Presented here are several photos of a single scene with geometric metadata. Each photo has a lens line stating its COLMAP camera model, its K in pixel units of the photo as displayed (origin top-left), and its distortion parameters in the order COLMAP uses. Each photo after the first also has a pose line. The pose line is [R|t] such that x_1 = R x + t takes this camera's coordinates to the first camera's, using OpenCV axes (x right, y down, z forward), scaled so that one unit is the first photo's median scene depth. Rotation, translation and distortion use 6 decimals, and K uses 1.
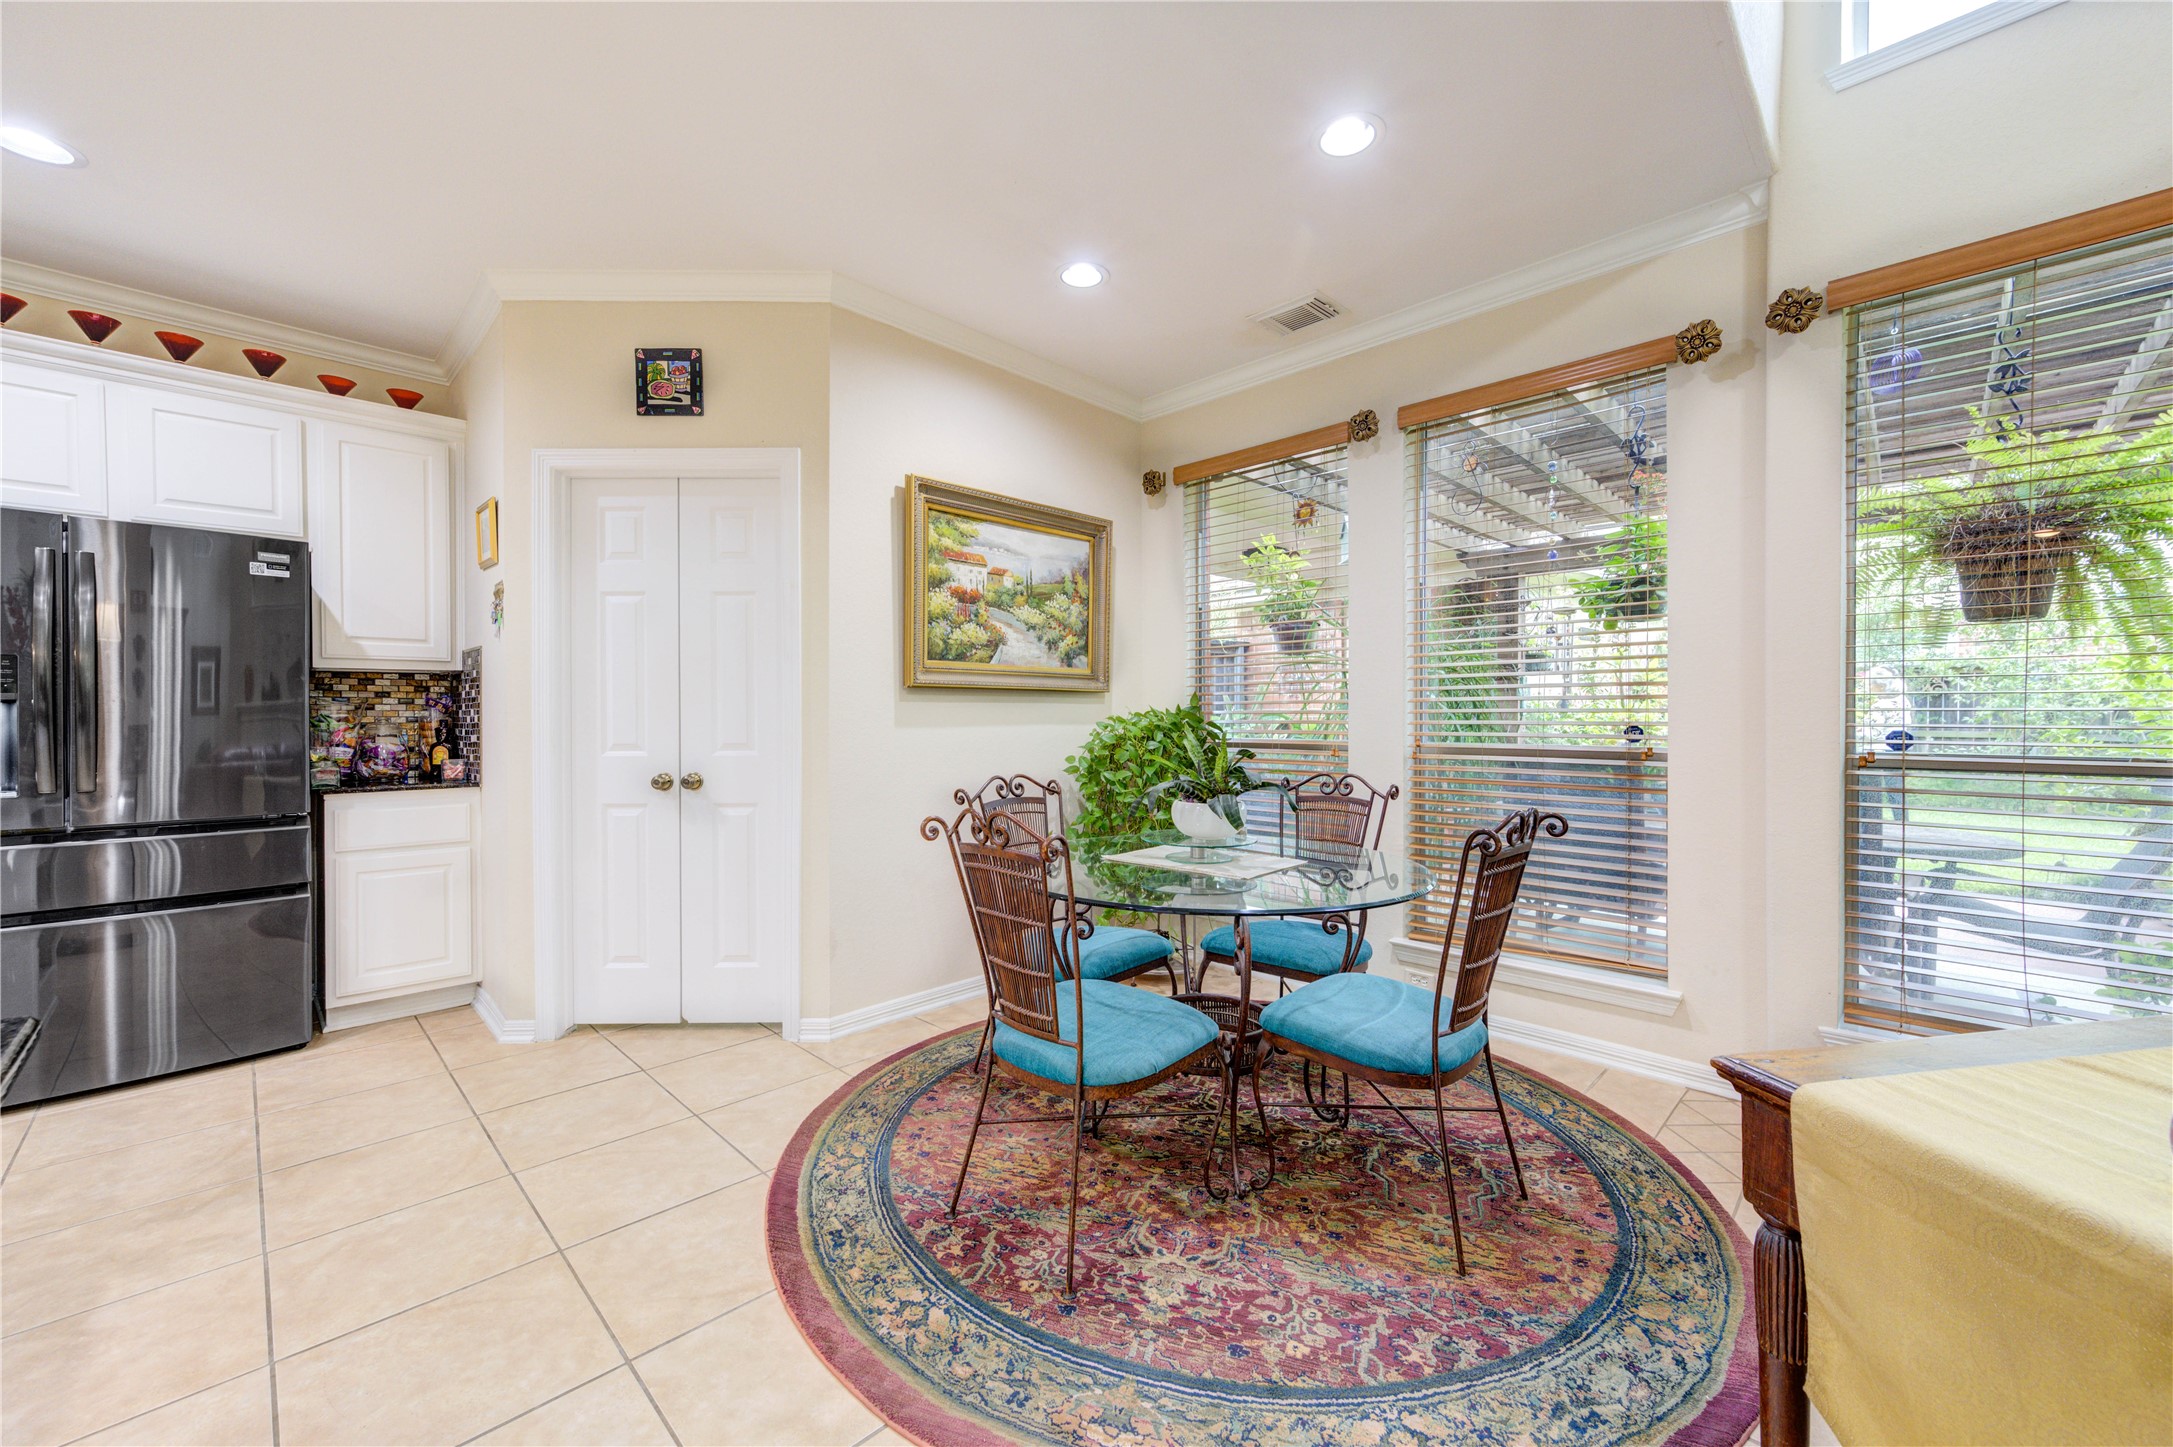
lens RADIAL K [[850.3, 0, 1084.3], [0, 850.3, 718.1], [0, 0, 1]] dist [0.001751, 0.000409]
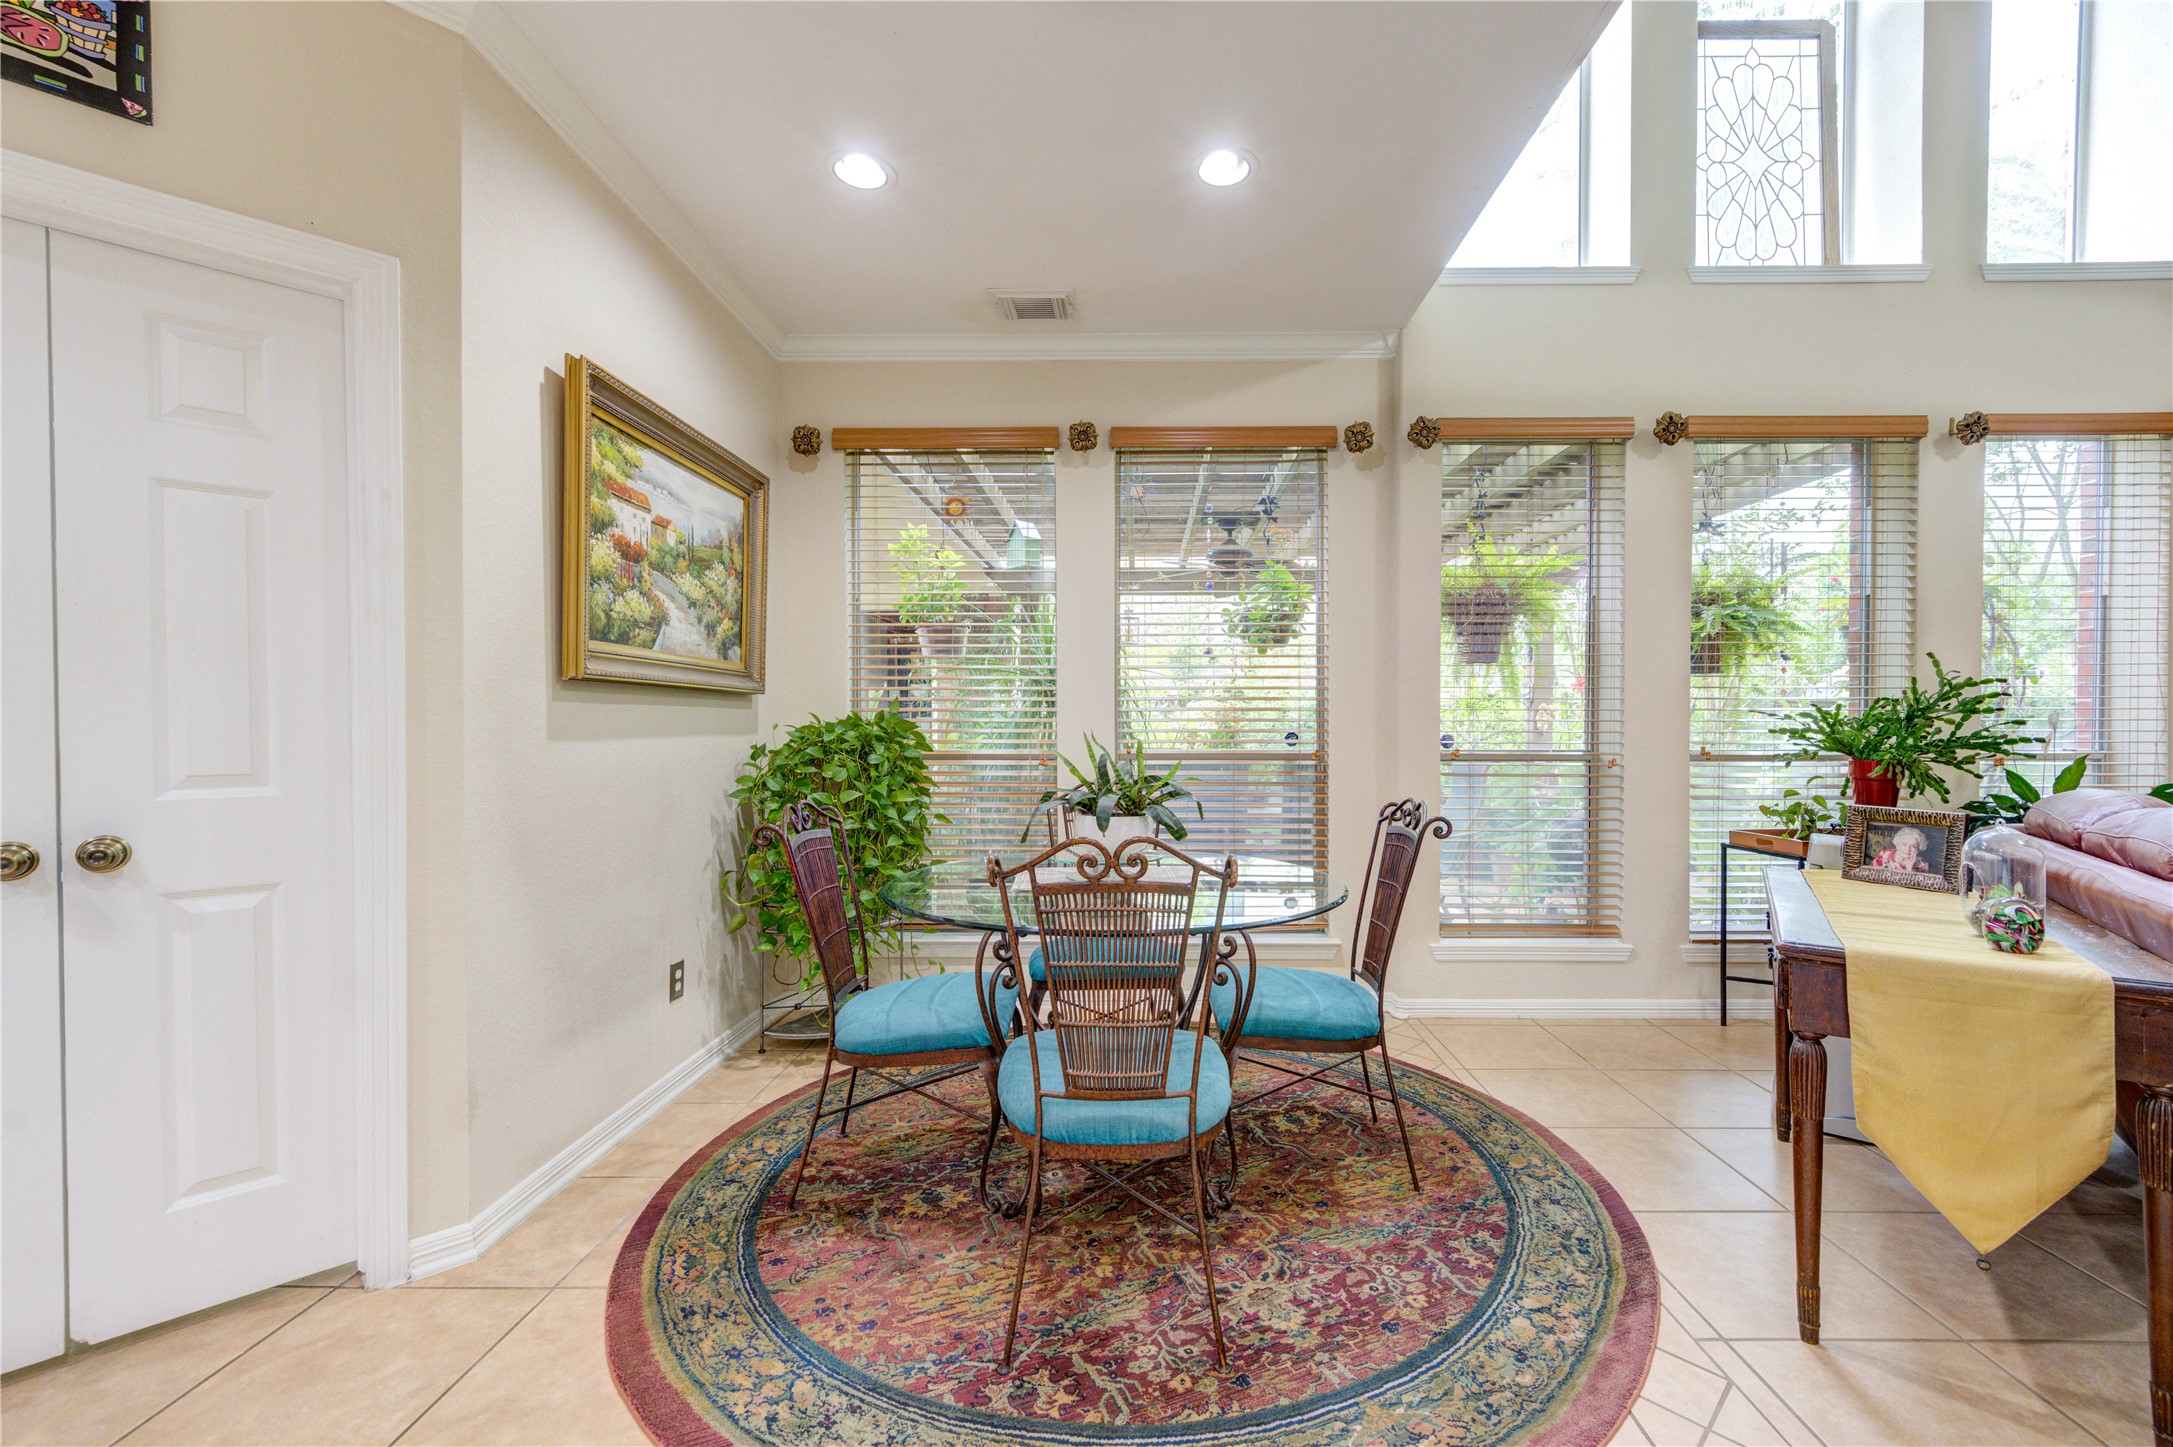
lens RADIAL K [[896.9, 0, 1138.7], [0, 896.9, 732.6], [0, 0, 1]] dist [0.005464, -0.001902]
pose [[0.717100, -0.005077, 0.696952, -0.375122], [0.001587, 0.999983, 0.005652, 0.001550], [-0.696969, -0.002948, 0.717095, 0.195671]]
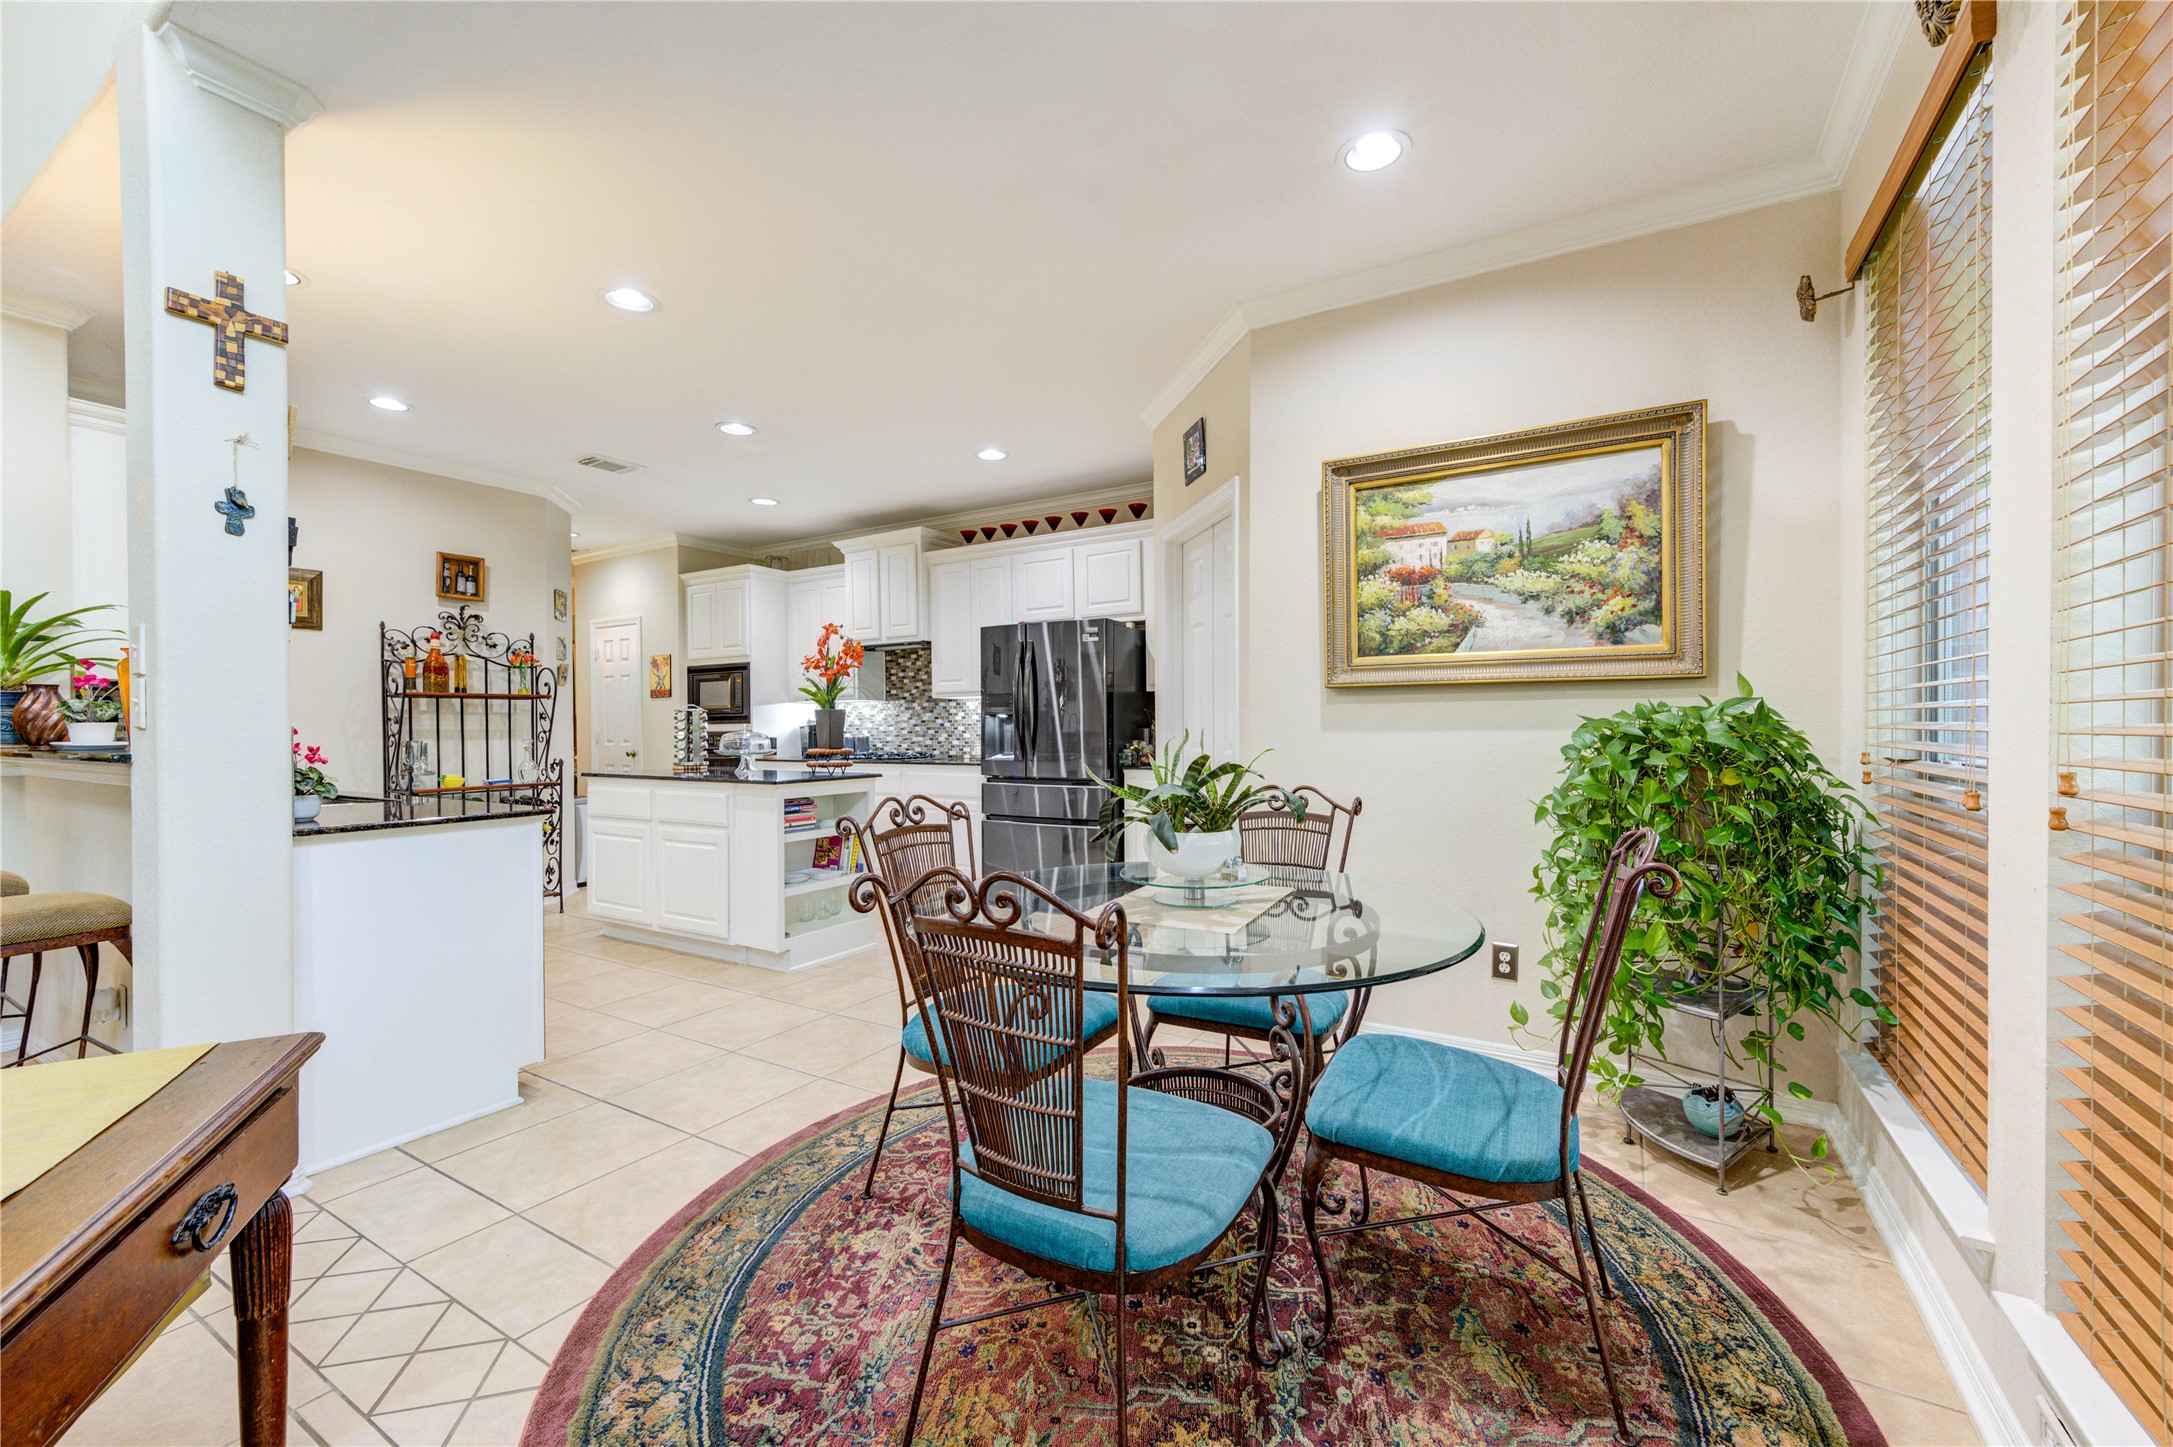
lens RADIAL K [[850.3, 0, 1113.9], [0, 850.3, 723.0], [0, 0, 1]] dist [0.001751, 0.000409]
pose [[0.258116, -0.000477, -0.966114, 0.638376], [0.006233, 0.999980, 0.001171, -0.000787], [0.966094, -0.006324, 0.258114, 0.524131]]
